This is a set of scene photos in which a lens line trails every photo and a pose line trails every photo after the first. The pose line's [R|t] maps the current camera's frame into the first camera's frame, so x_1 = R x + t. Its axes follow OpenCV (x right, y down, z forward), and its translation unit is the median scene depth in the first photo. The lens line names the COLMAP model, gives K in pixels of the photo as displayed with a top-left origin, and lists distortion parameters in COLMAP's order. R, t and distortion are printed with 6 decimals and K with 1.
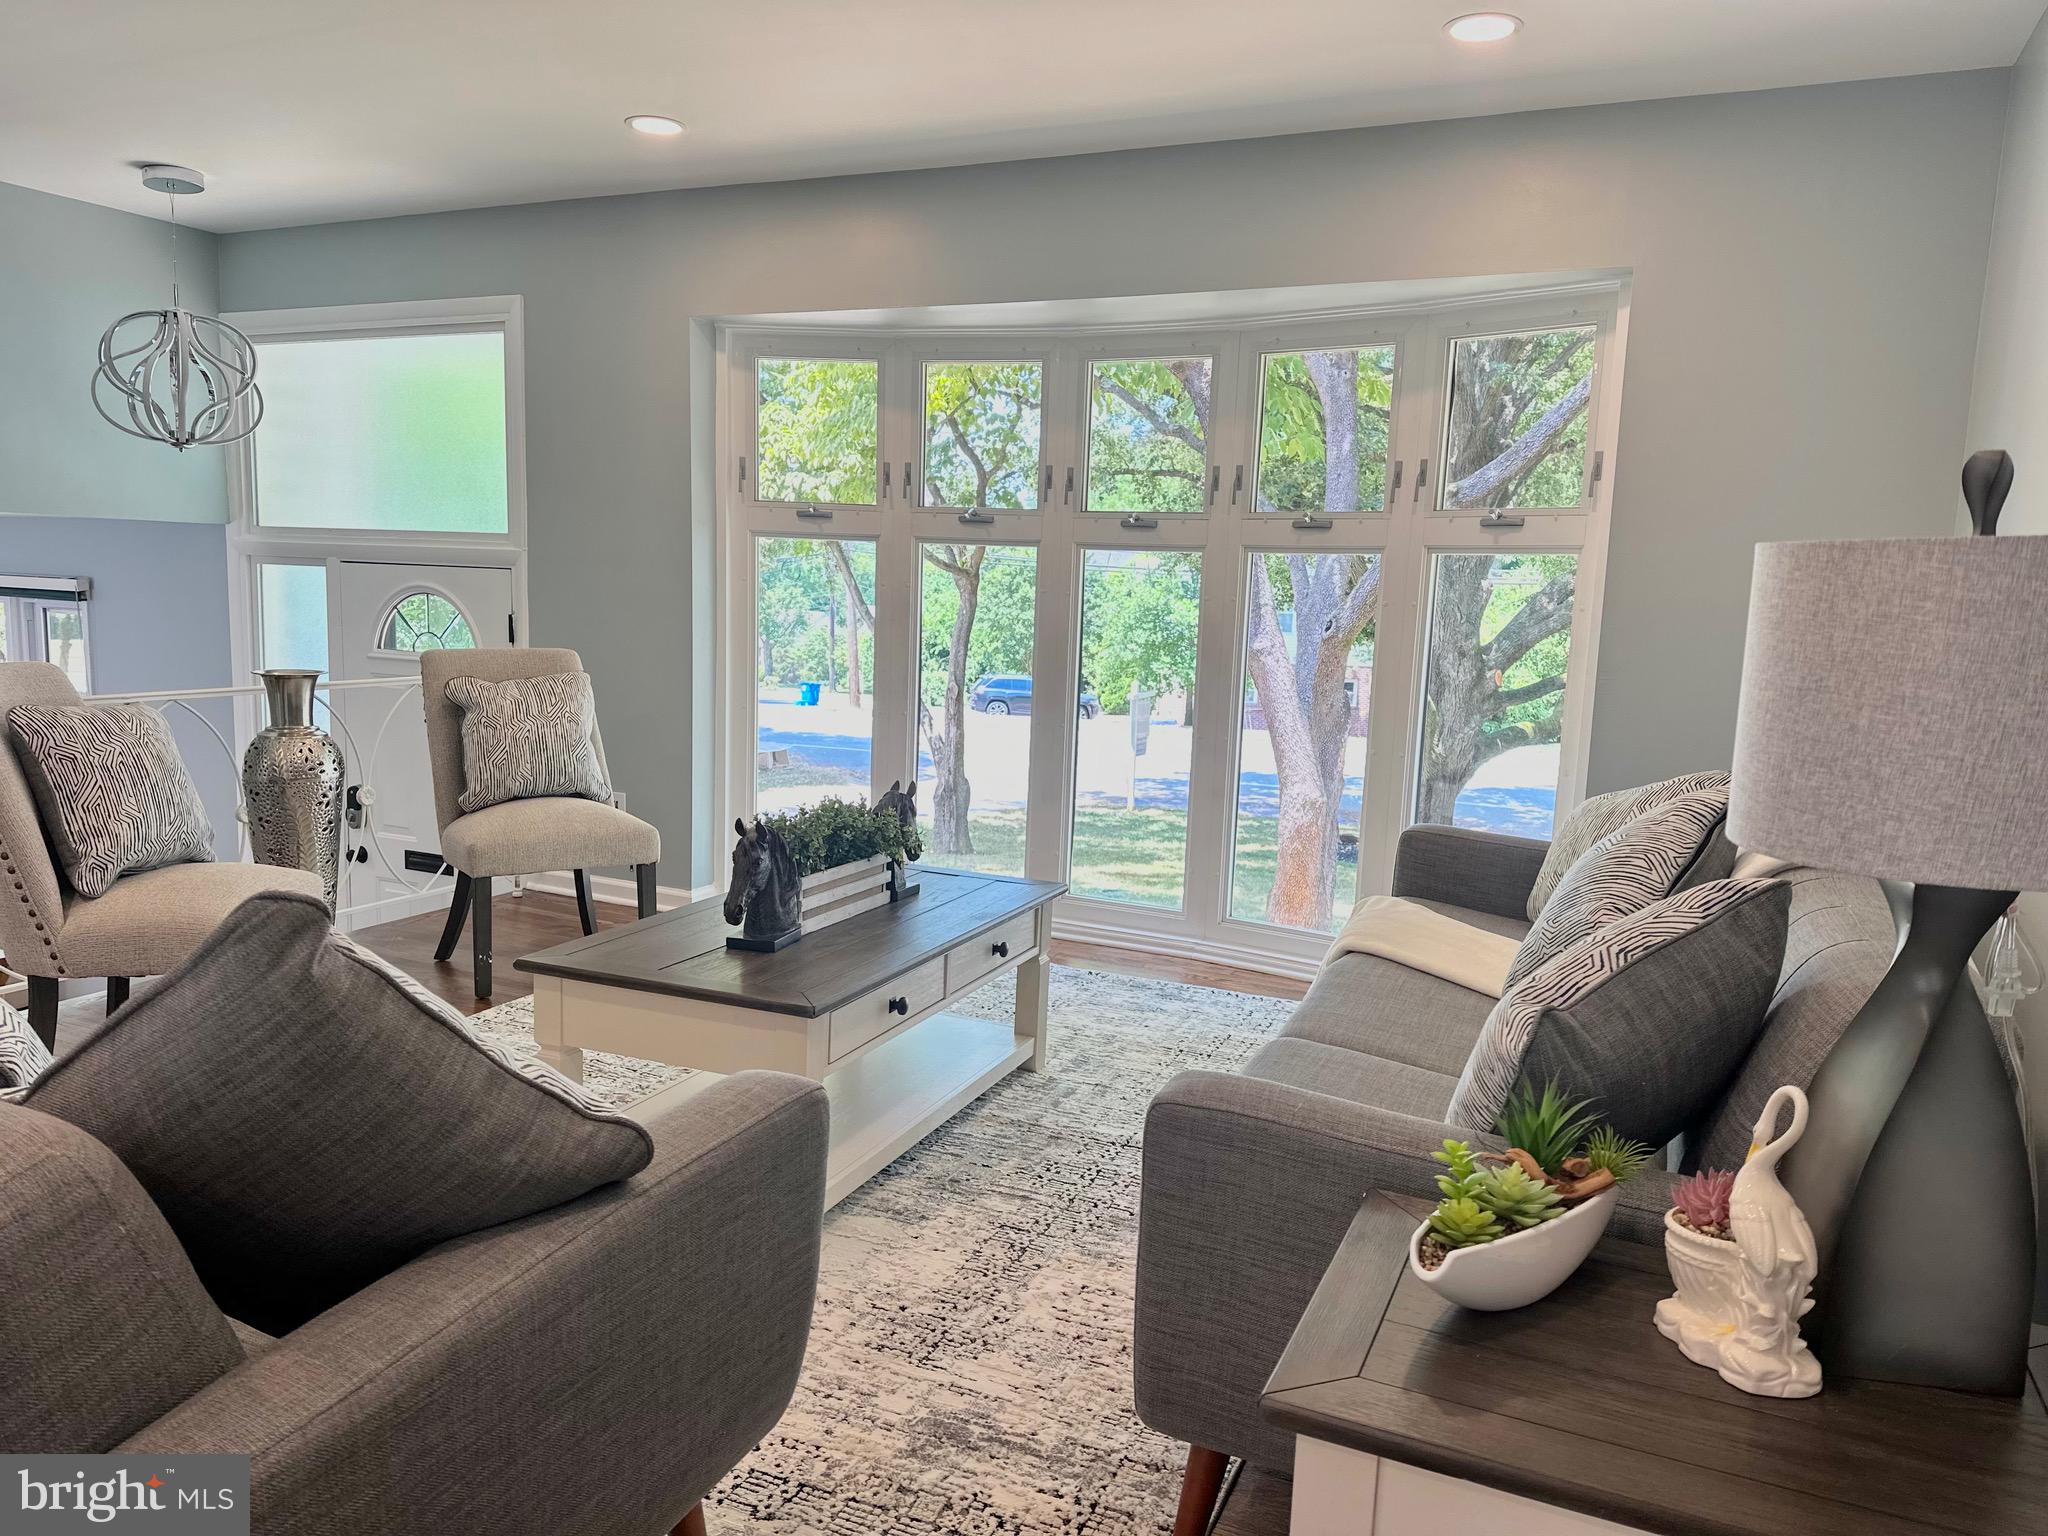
lens RADIAL K [[1416.0, 0, 1024.0], [0, 1416.0, 768.0], [0, 0, 1]] dist [0.130263, -0.184426]
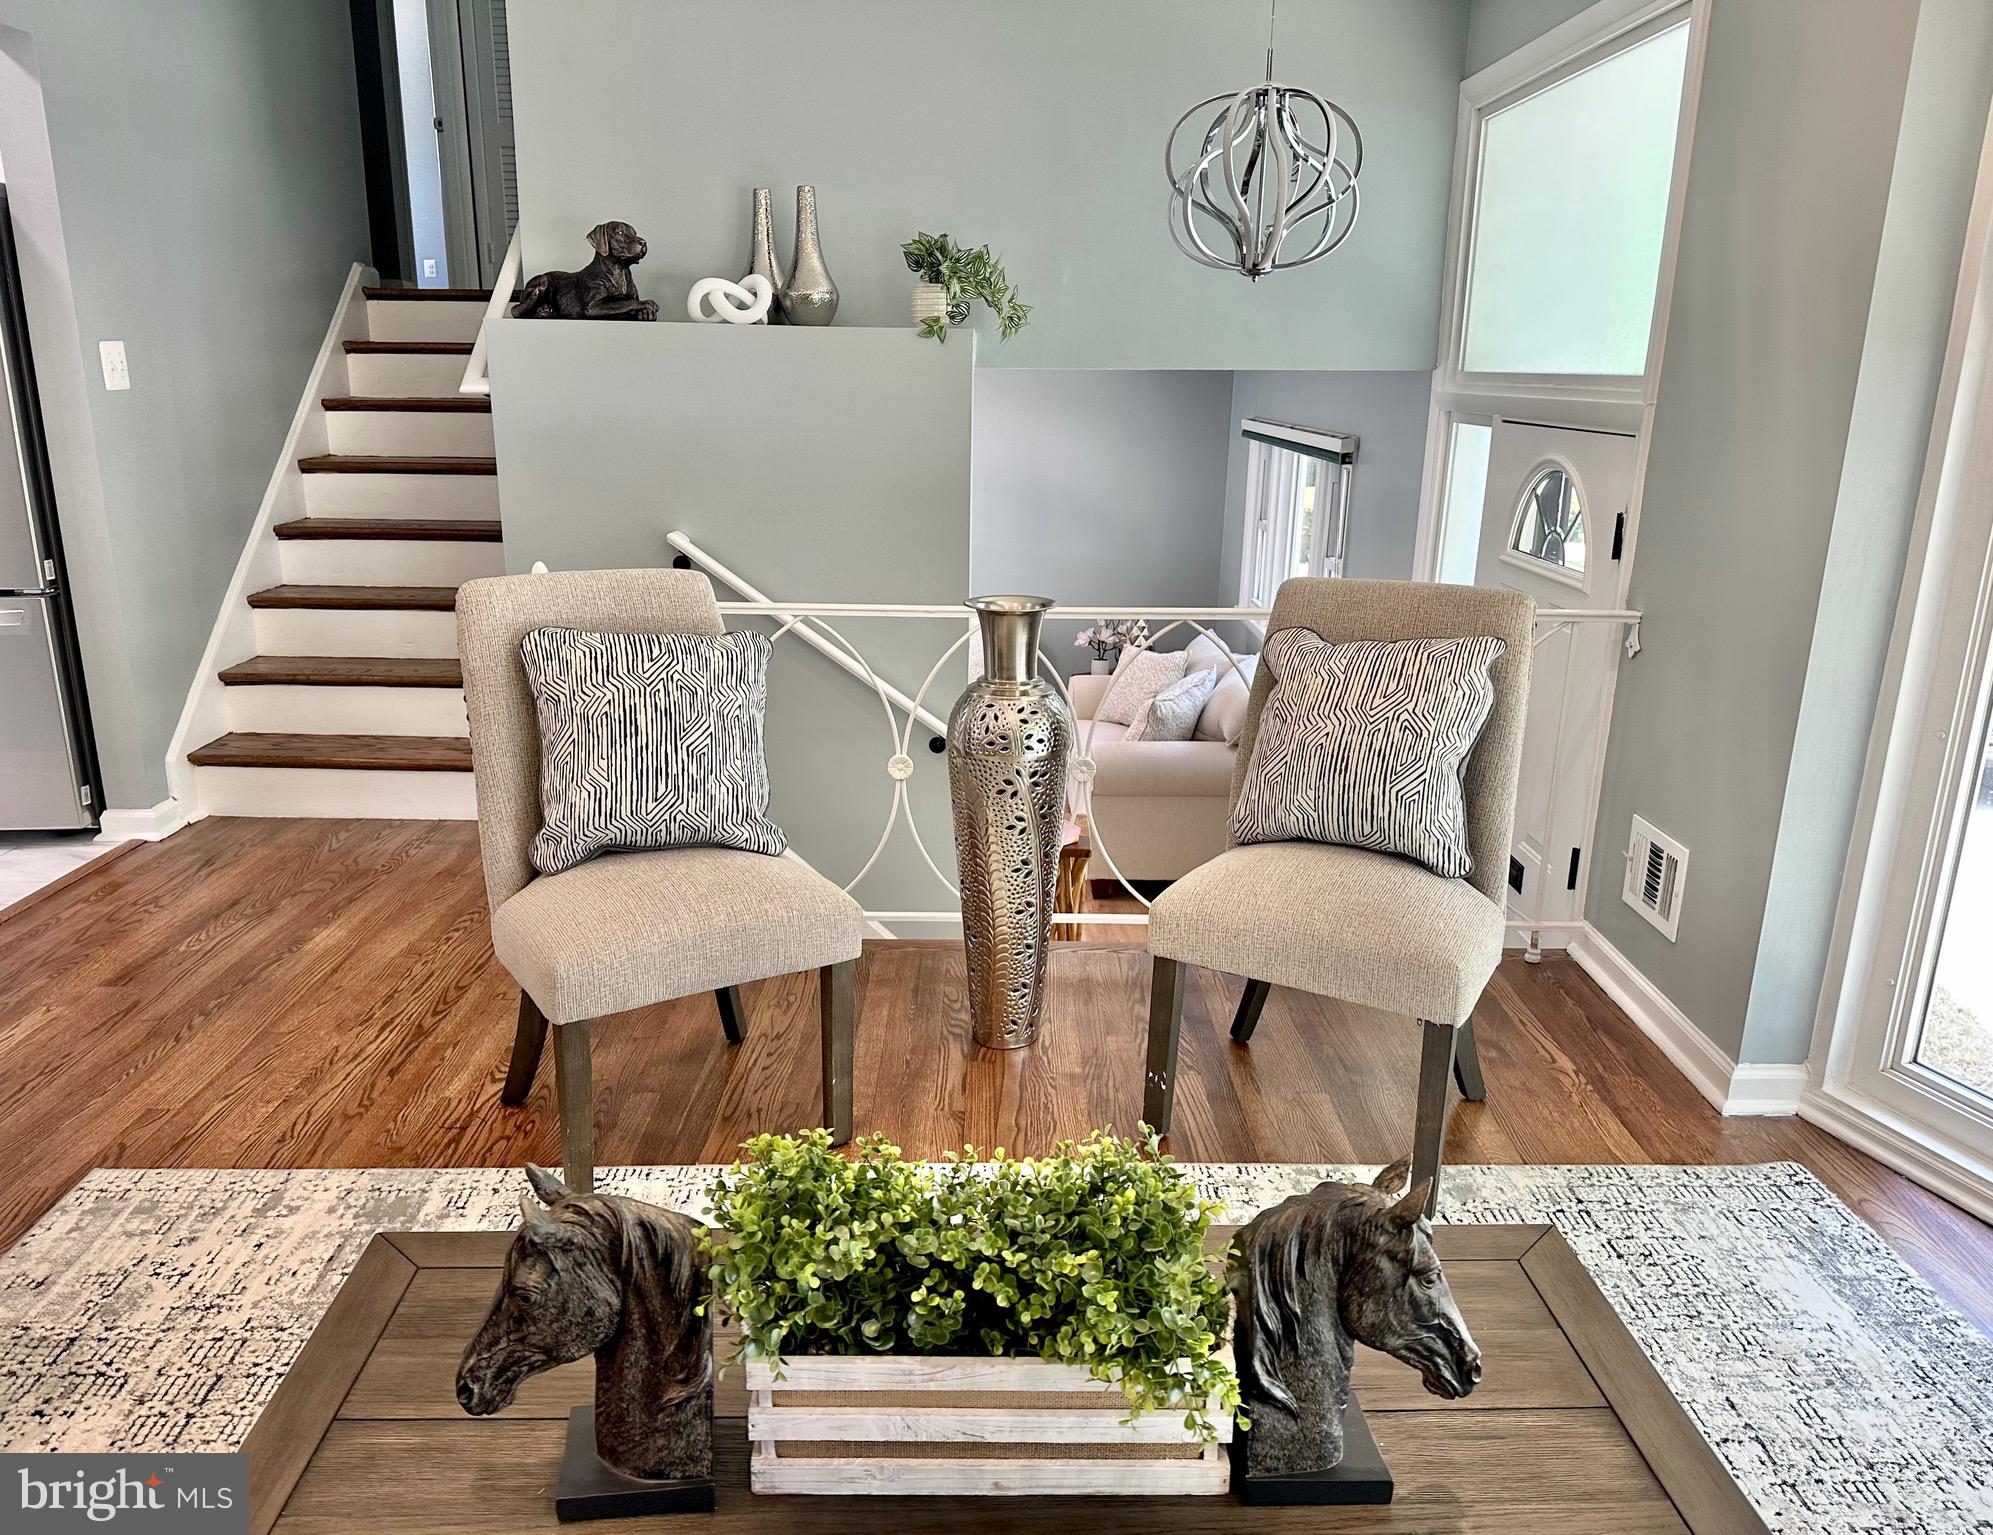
lens RADIAL K [[1443.2, 0, 996.5], [0, 1443.2, 767.5], [0, 0, 1]] dist [0.087462, 0.000176]
pose [[0.422826, 0.213169, -0.880782, 0.121653], [-0.114875, 0.976707, 0.181238, -0.104745], [0.898900, 0.024548, 0.437465, 0.624152]]
